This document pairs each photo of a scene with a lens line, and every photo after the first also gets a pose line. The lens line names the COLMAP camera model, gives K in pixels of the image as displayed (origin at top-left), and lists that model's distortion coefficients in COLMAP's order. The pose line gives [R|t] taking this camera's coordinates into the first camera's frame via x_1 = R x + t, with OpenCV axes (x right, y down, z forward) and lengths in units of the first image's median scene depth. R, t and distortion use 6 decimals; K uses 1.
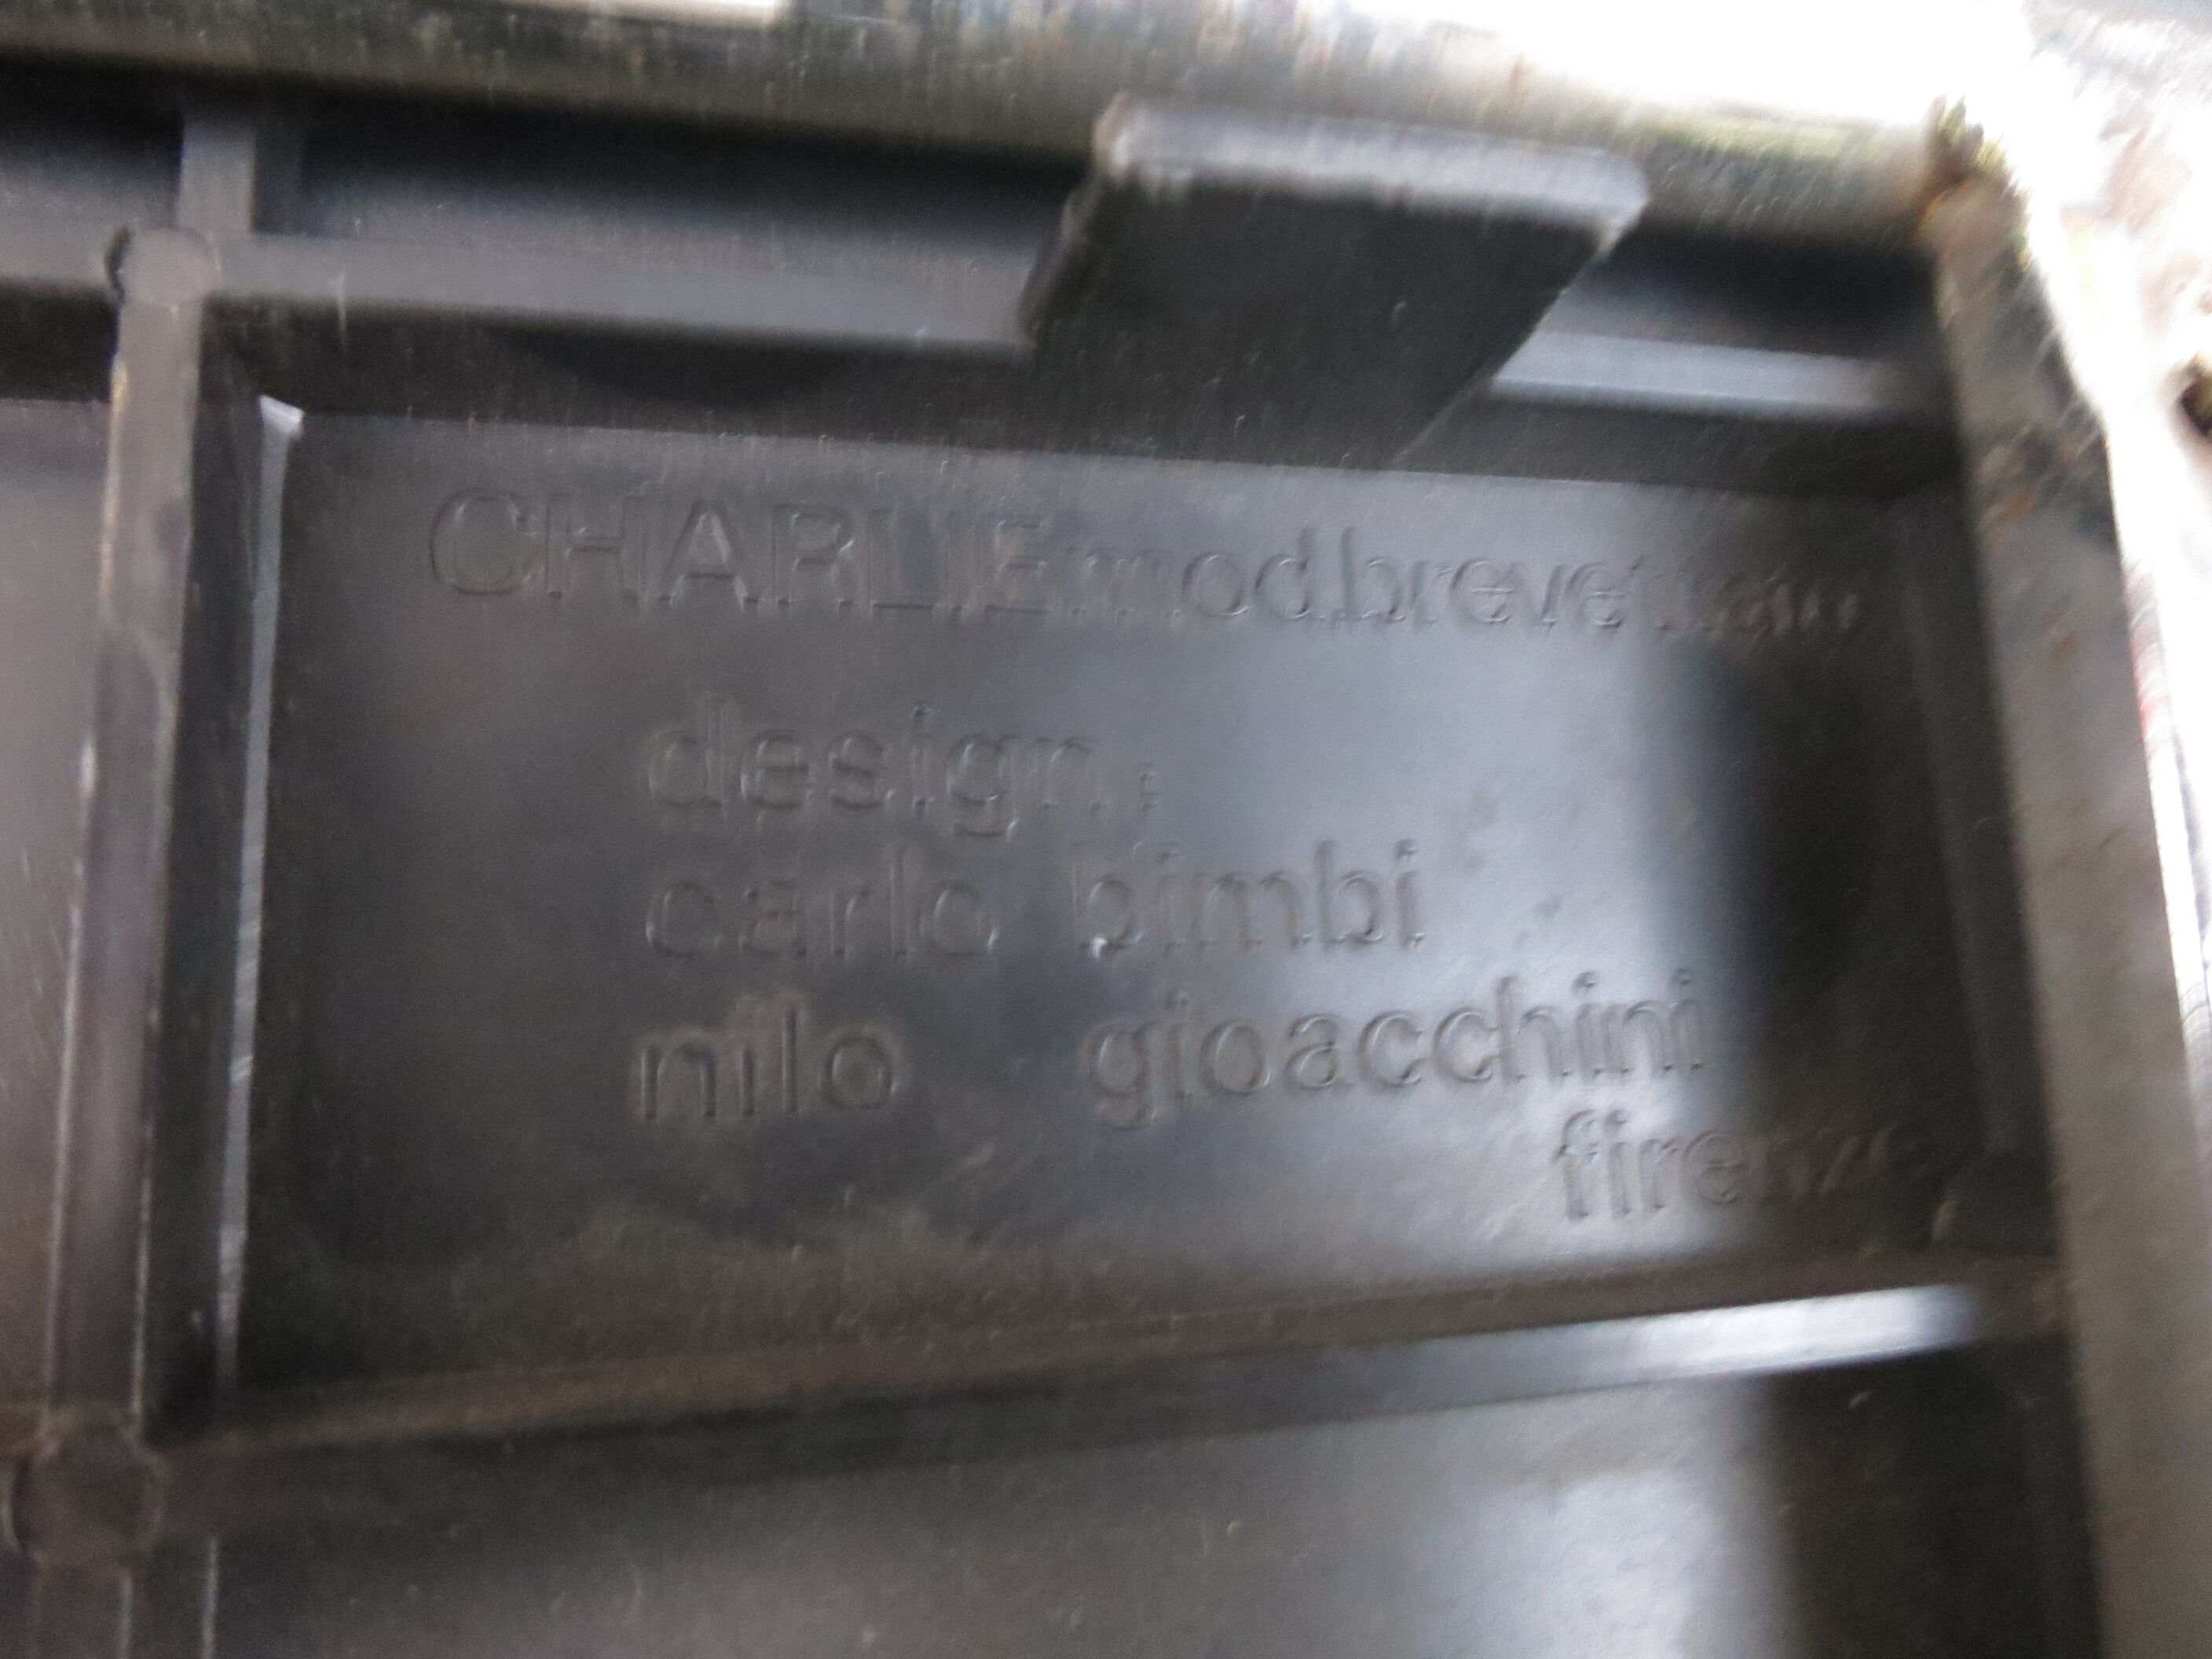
lens RADIAL K [[1598.2, 0, 1110.9], [0, 1598.2, 829.9], [0, 0, 1]] dist [-0.042551, -0.002738]
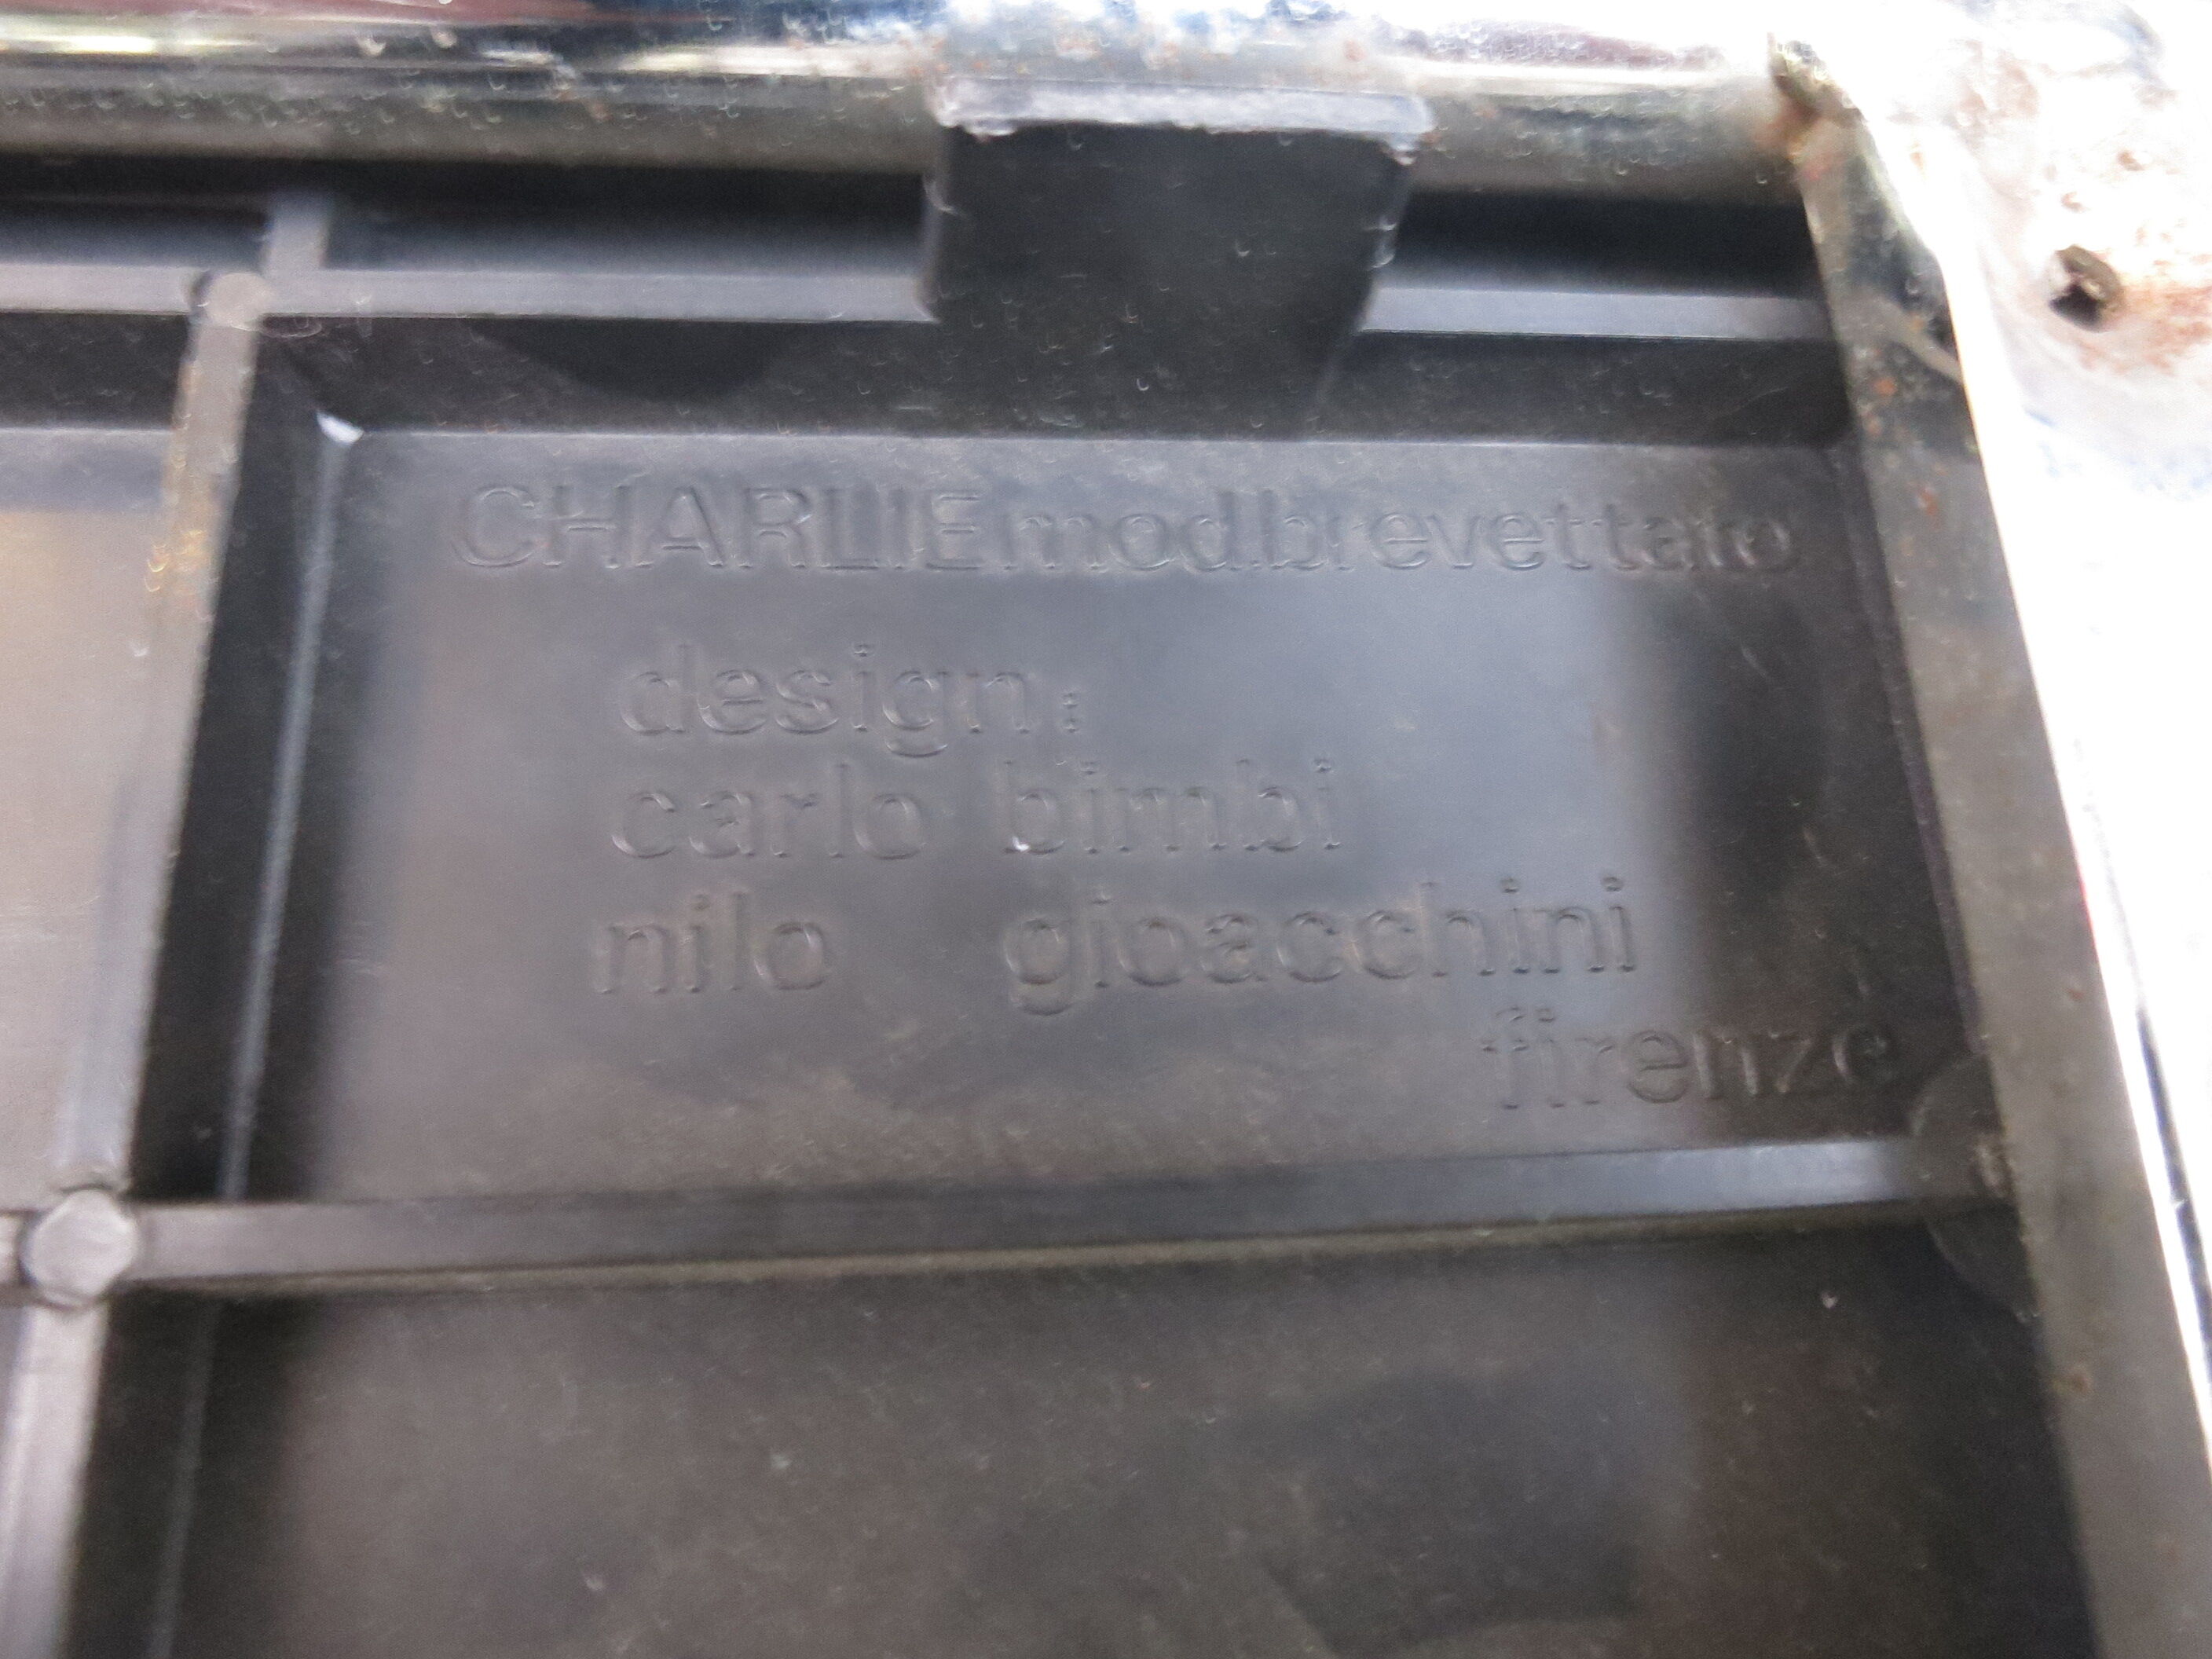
lens RADIAL K [[1598.2, 0, 1096.9], [0, 1598.2, 827.6], [0, 0, 1]] dist [-0.042551, -0.002738]
pose [[0.986729, -0.049552, -0.154631, 0.211531], [0.027140, 0.989232, -0.143814, 0.215853], [0.160093, 0.137709, 0.977449, -0.059911]]
